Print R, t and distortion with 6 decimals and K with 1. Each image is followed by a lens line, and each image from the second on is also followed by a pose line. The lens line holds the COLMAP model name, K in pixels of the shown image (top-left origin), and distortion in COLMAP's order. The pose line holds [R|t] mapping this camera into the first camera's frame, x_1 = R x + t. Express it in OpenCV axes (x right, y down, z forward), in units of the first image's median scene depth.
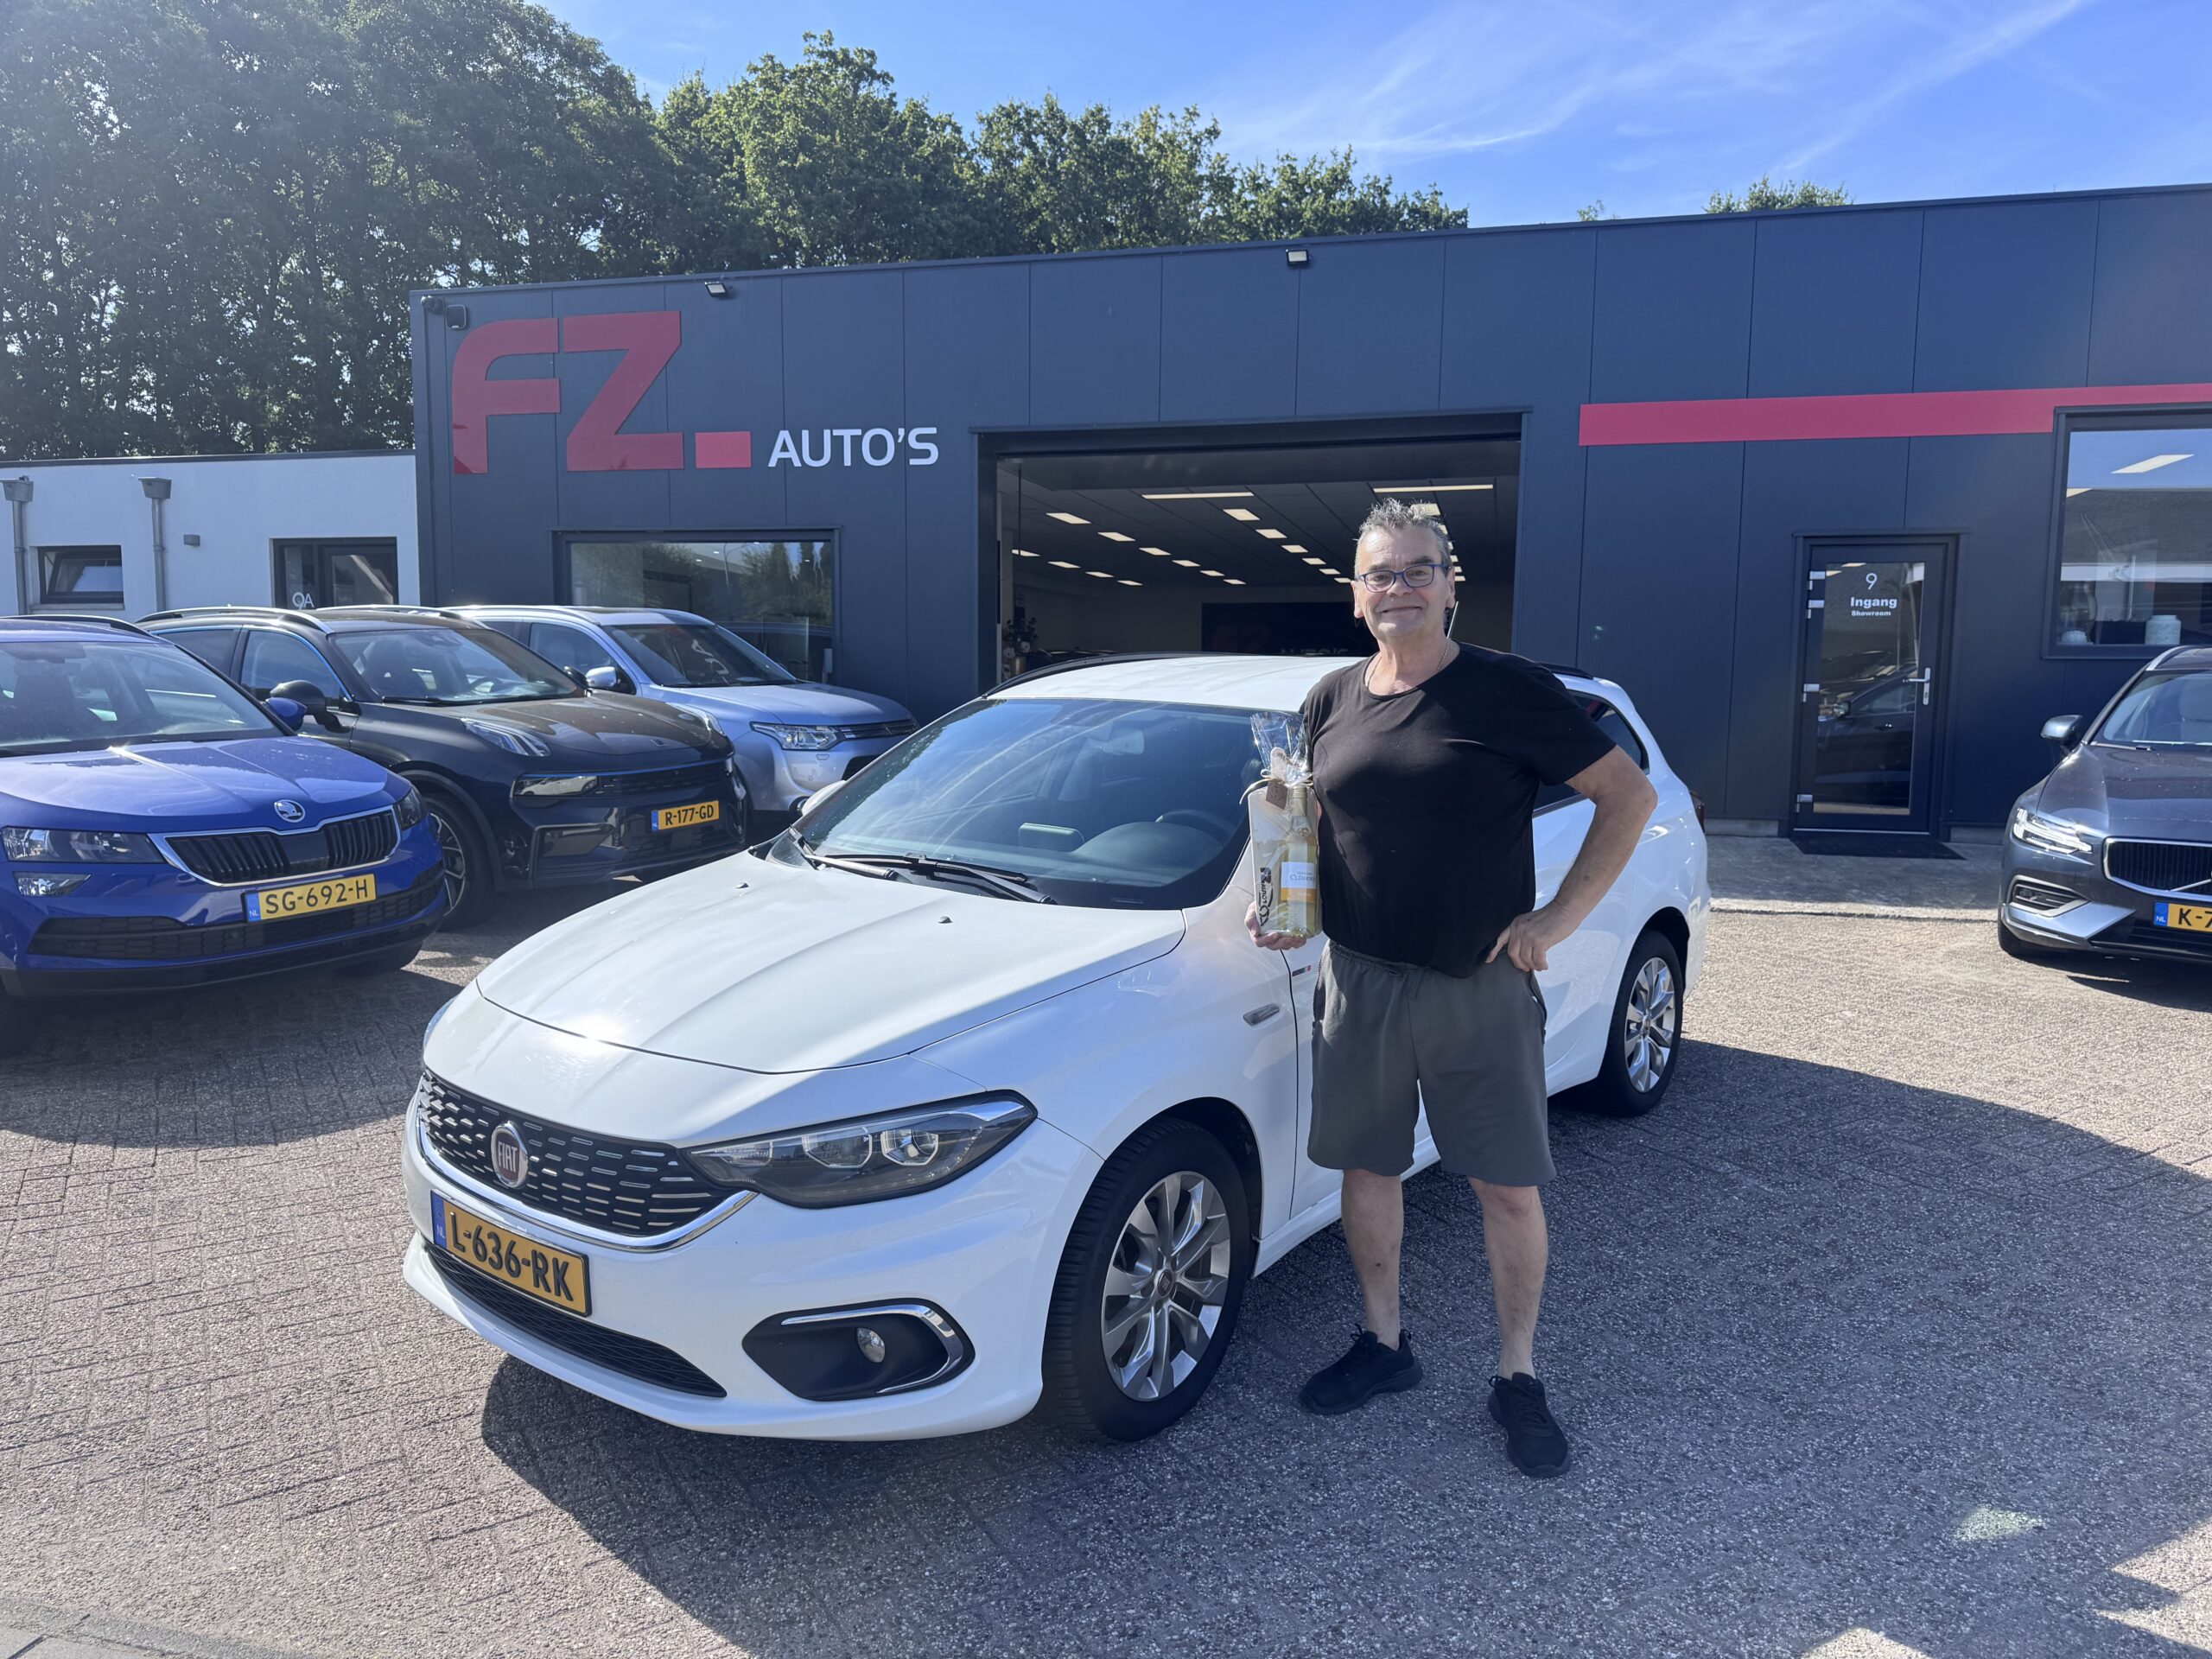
lens RADIAL K [[1572.9, 0, 1106.8], [0, 1572.9, 833.7], [0, 0, 1]] dist [0.036975, -0.045658]
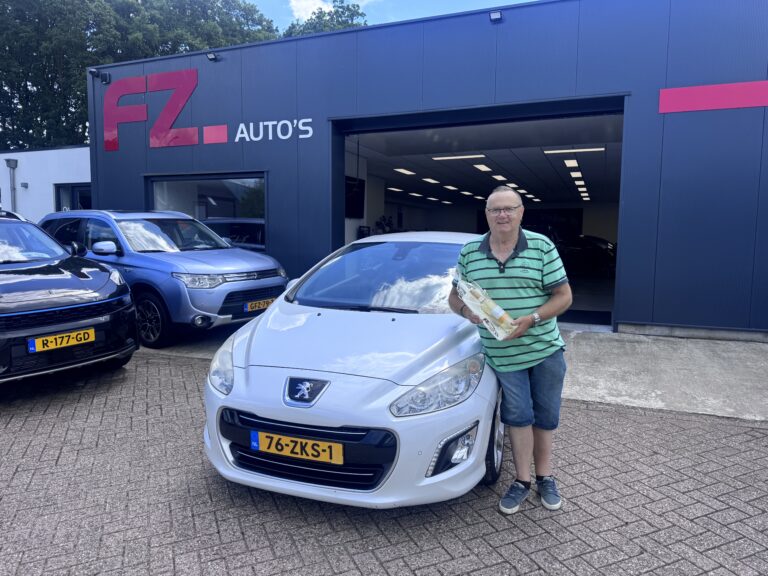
lens RADIAL K [[546.1, 0, 385.0], [0, 546.1, 285.8], [0, 0, 1]] dist [0.036975, -0.045658]
pose [[0.991481, 0.011532, -0.129739, 0.072840], [-0.013252, 0.999835, -0.012399, -0.039843], [0.129575, 0.014013, 0.991471, 0.324528]]
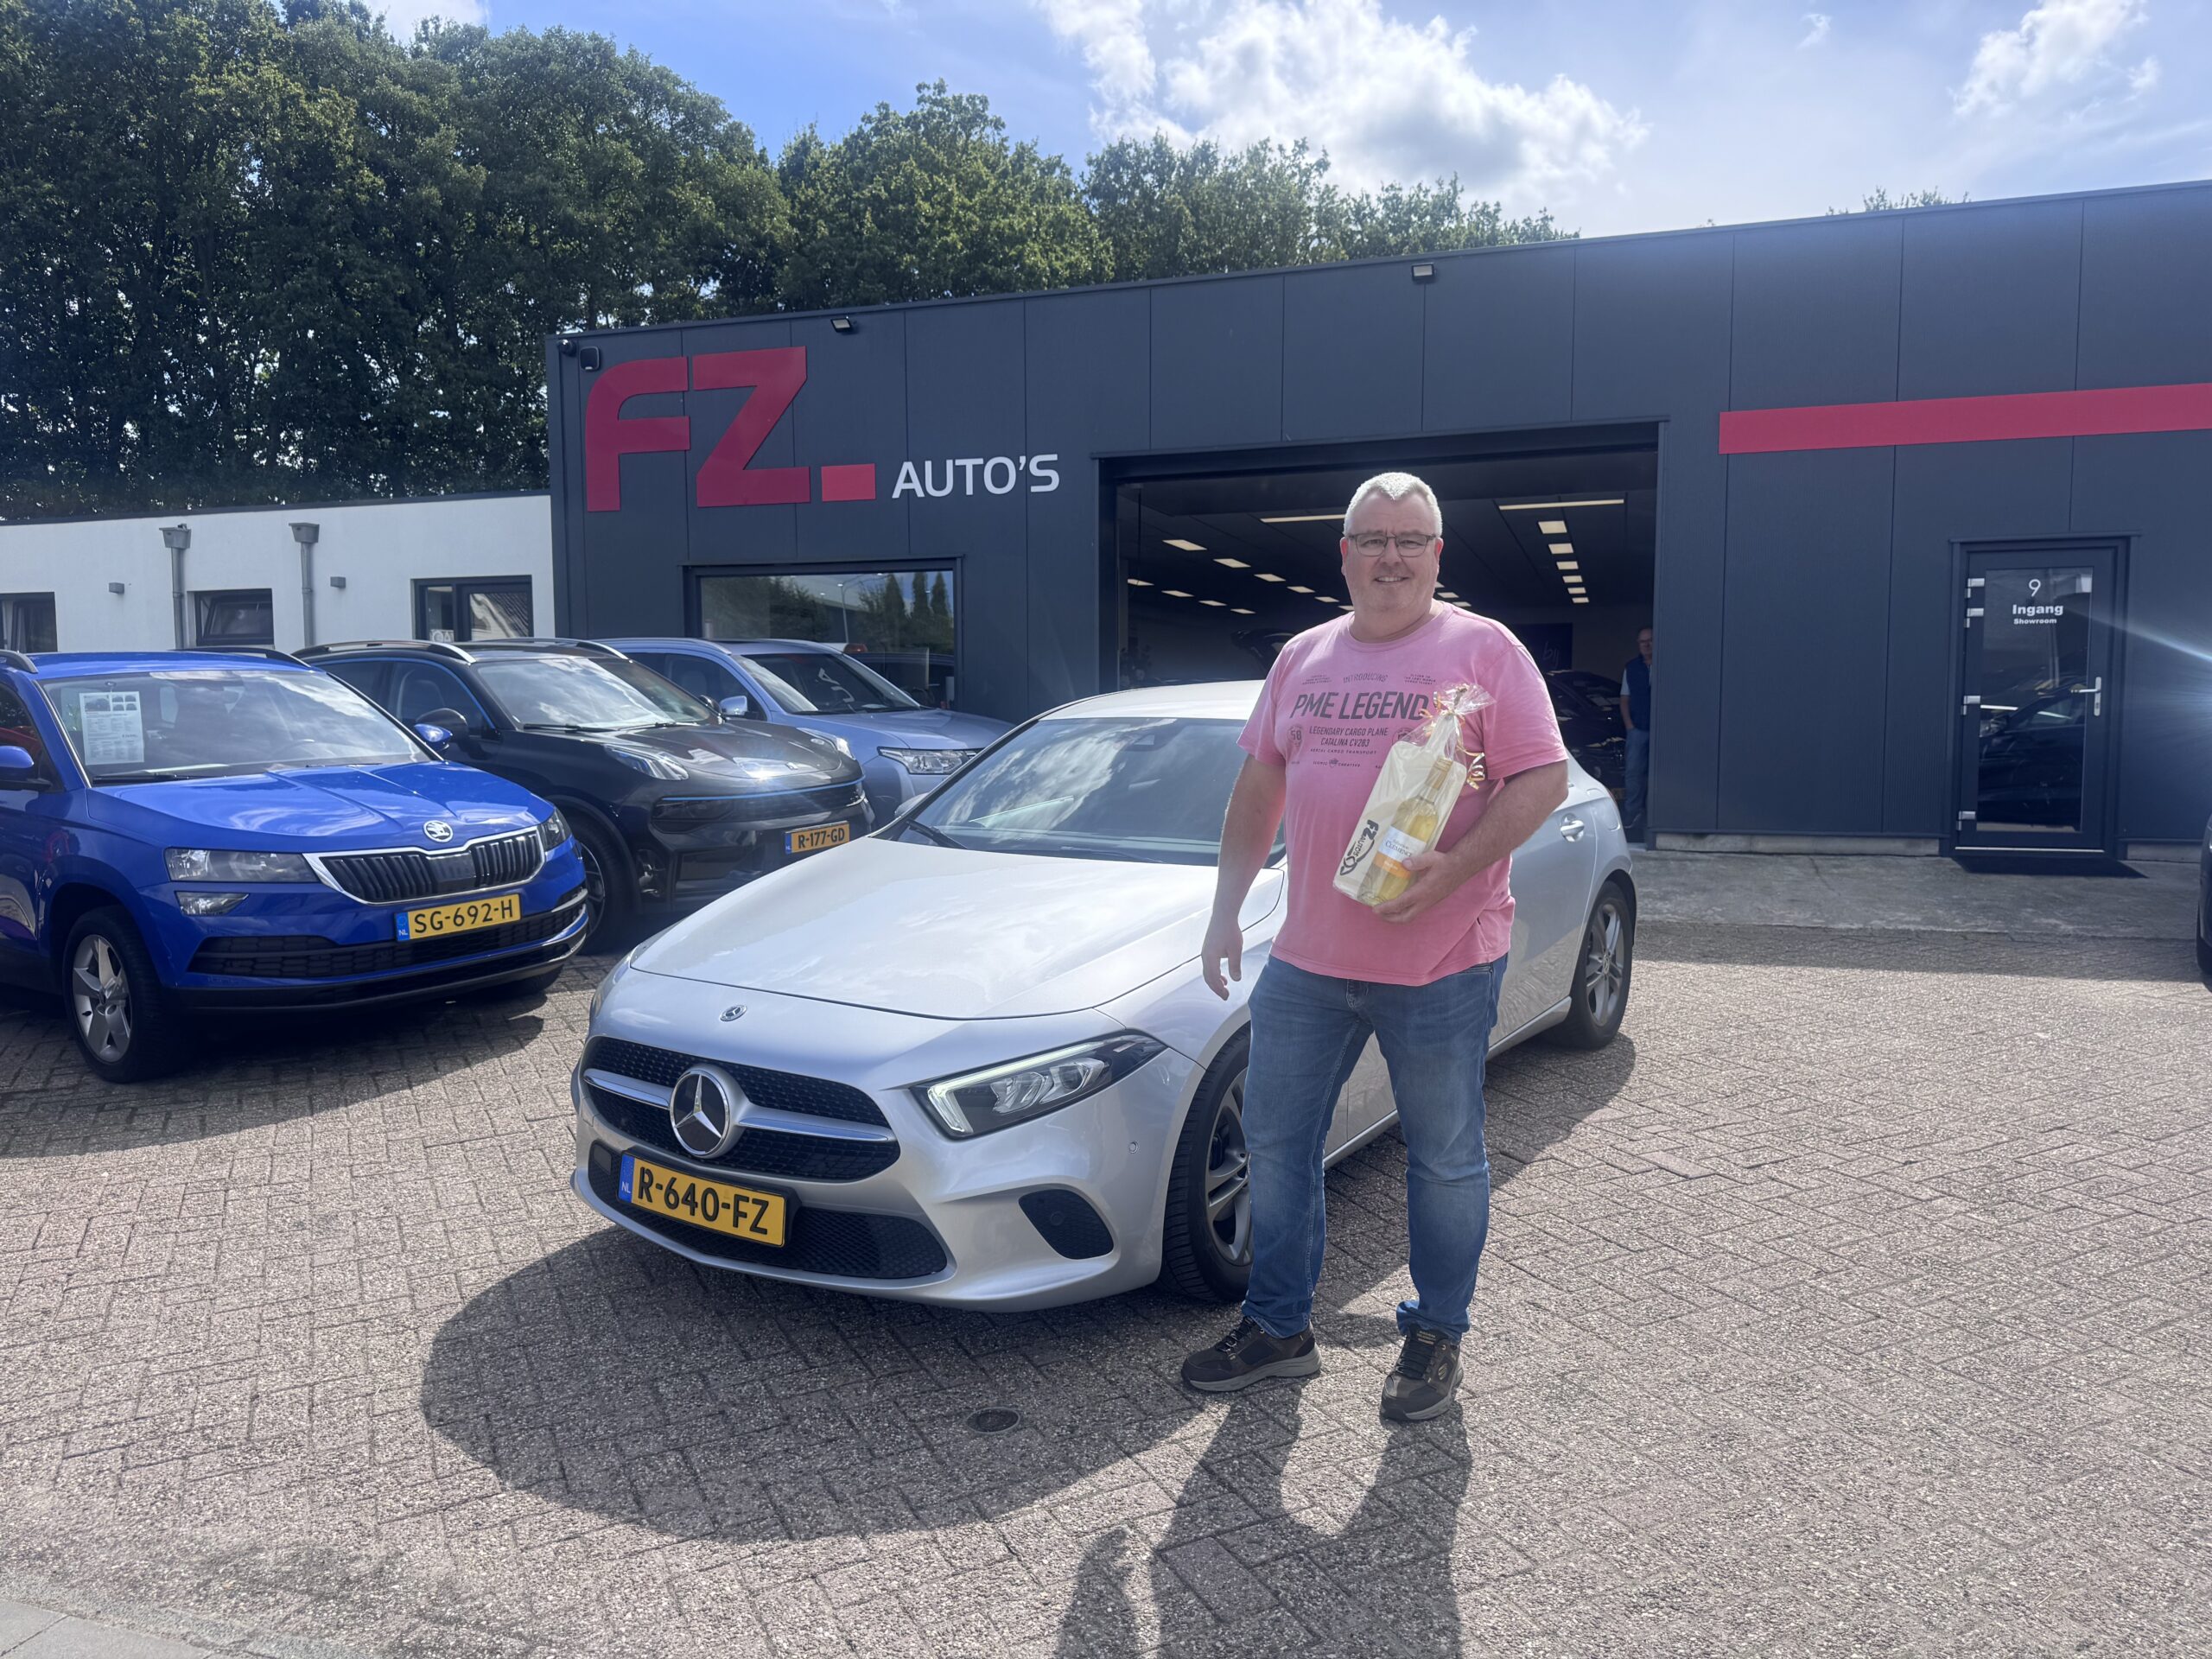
lens RADIAL K [[1572.9, 0, 1110.3], [0, 1572.9, 826.9], [0, 0, 1]] dist [0.036975, -0.045658]
pose [[0.997740, -0.008334, -0.066677, -0.009602], [0.006584, 0.999629, -0.026426, 0.005609], [0.066872, 0.025927, 0.997425, 0.010099]]
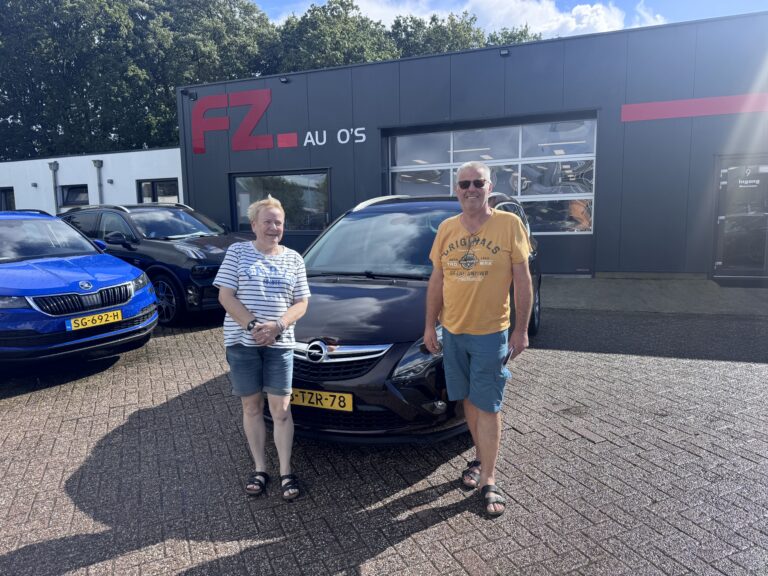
lens RADIAL K [[546.1, 0, 383.8], [0, 546.1, 288.9], [0, 0, 1]] dist [0.036975, -0.045658]
pose [[0.993504, -0.013511, -0.112993, 0.022092], [0.016248, 0.999596, 0.023338, -0.009797], [0.112632, -0.025022, 0.993322, 0.088752]]
